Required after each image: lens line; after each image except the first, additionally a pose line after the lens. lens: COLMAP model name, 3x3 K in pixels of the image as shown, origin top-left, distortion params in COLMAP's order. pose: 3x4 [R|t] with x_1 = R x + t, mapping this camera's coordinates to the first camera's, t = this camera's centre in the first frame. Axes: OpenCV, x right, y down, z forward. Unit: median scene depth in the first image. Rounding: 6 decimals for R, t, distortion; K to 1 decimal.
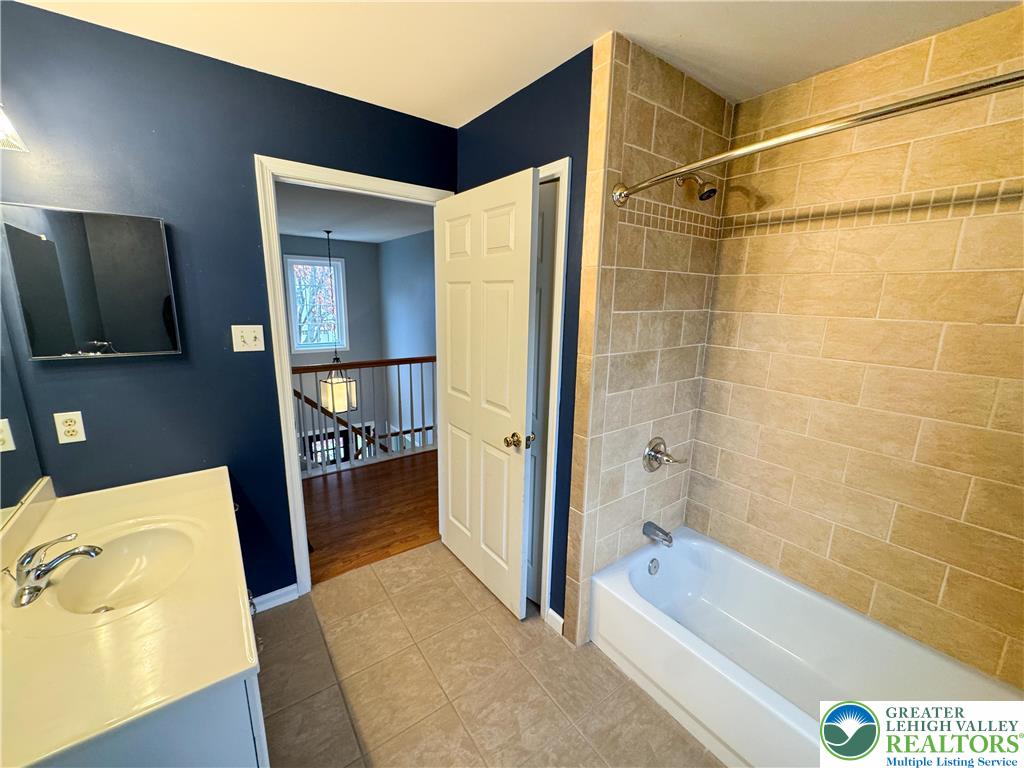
lens RADIAL K [[417.1, 0, 520.3], [0, 417.1, 387.6], [0, 0, 1]] dist [-0.000195, -0.000224]
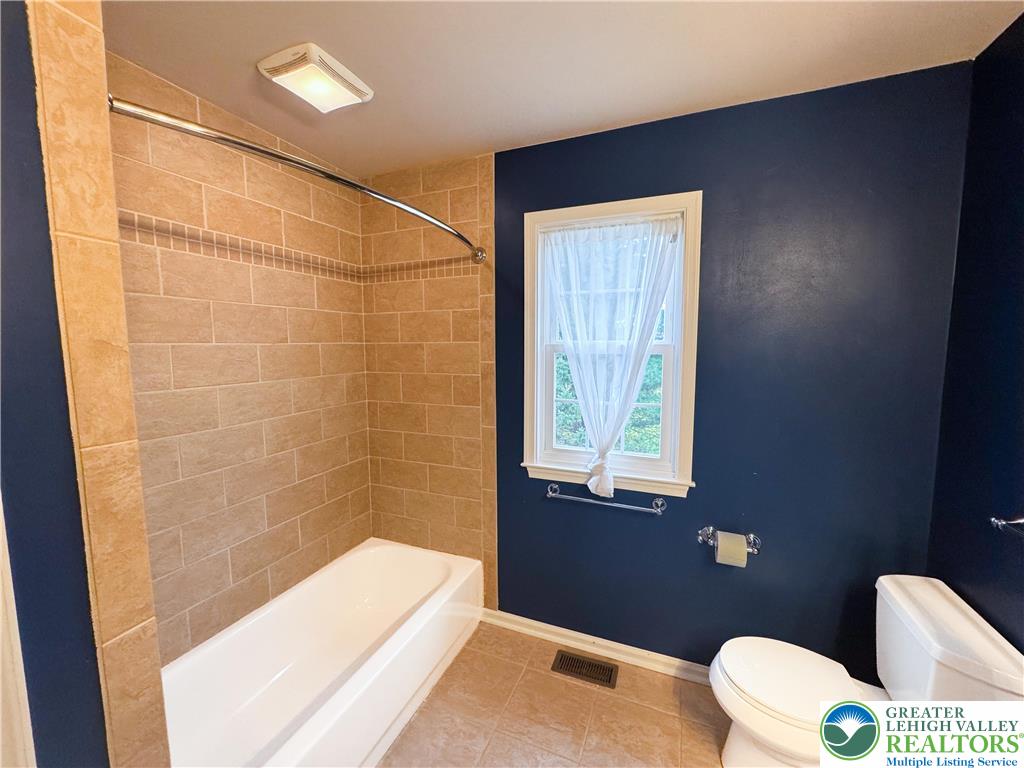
lens RADIAL K [[417.1, 0, 517.7], [0, 417.1, 381.3], [0, 0, 1]] dist [-0.000195, -0.000224]
pose [[-0.520969, -0.106629, 0.846889, -0.447557], [0.164132, 0.961138, 0.221980, -0.180975], [-0.837647, 0.254647, -0.483222, 0.889352]]
